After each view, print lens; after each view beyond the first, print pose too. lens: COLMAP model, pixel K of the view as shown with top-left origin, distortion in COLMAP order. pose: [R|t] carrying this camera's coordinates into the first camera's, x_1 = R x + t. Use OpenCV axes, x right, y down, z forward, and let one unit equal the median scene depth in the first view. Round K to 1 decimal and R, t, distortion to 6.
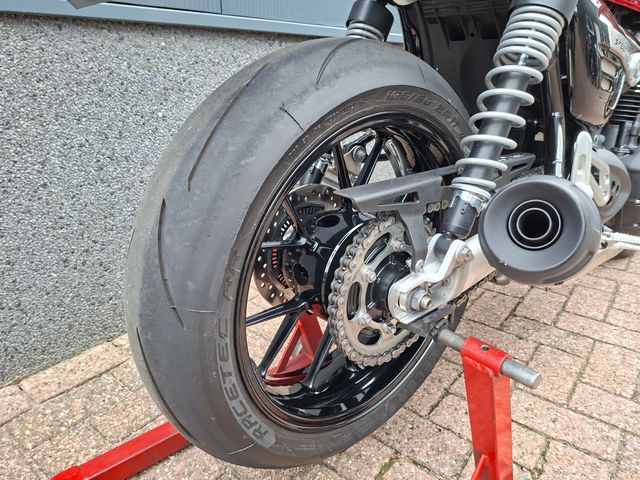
lens RADIAL K [[452.5, 0, 320.0], [0, 452.5, 242.2], [0, 0, 1]] dist [0.008580, -0.027177]
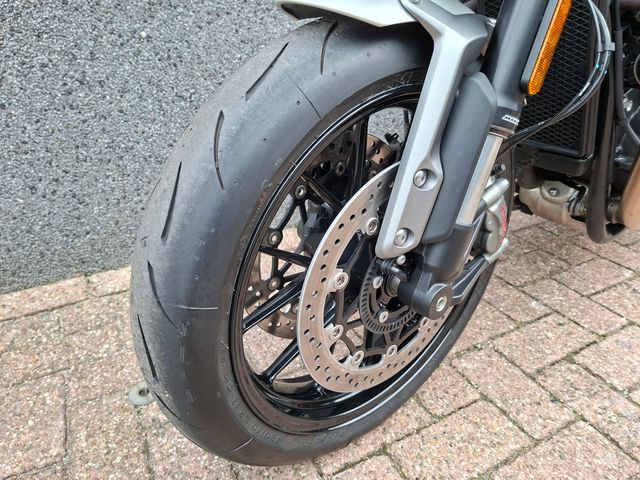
lens RADIAL K [[452.5, 0, 318.7], [0, 452.5, 235.6], [0, 0, 1]] dist [0.008580, -0.027177]
pose [[0.920836, 0.176069, -0.347937, 0.347584], [-0.138155, 0.981690, 0.131137, -0.068265], [0.364655, -0.072687, 0.928301, 0.311628]]
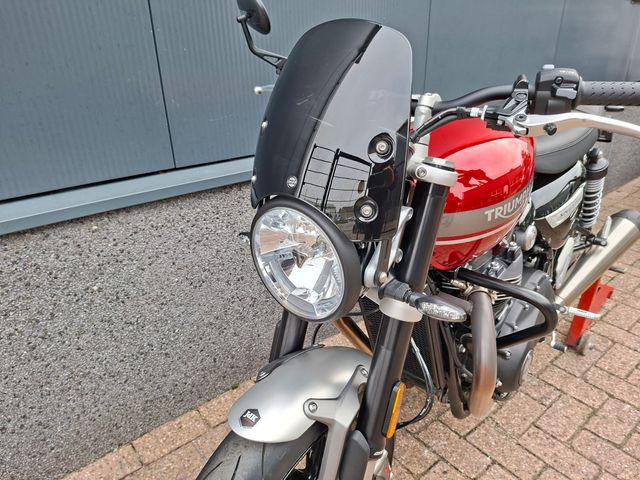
lens RADIAL K [[452.5, 0, 322.0], [0, 452.5, 235.5], [0, 0, 1]] dist [0.008580, -0.027177]
pose [[0.979505, 0.073044, -0.187710, 0.368129], [-0.062344, 0.996109, 0.062293, -0.535636], [0.191529, -0.049313, 0.980247, 0.091278]]
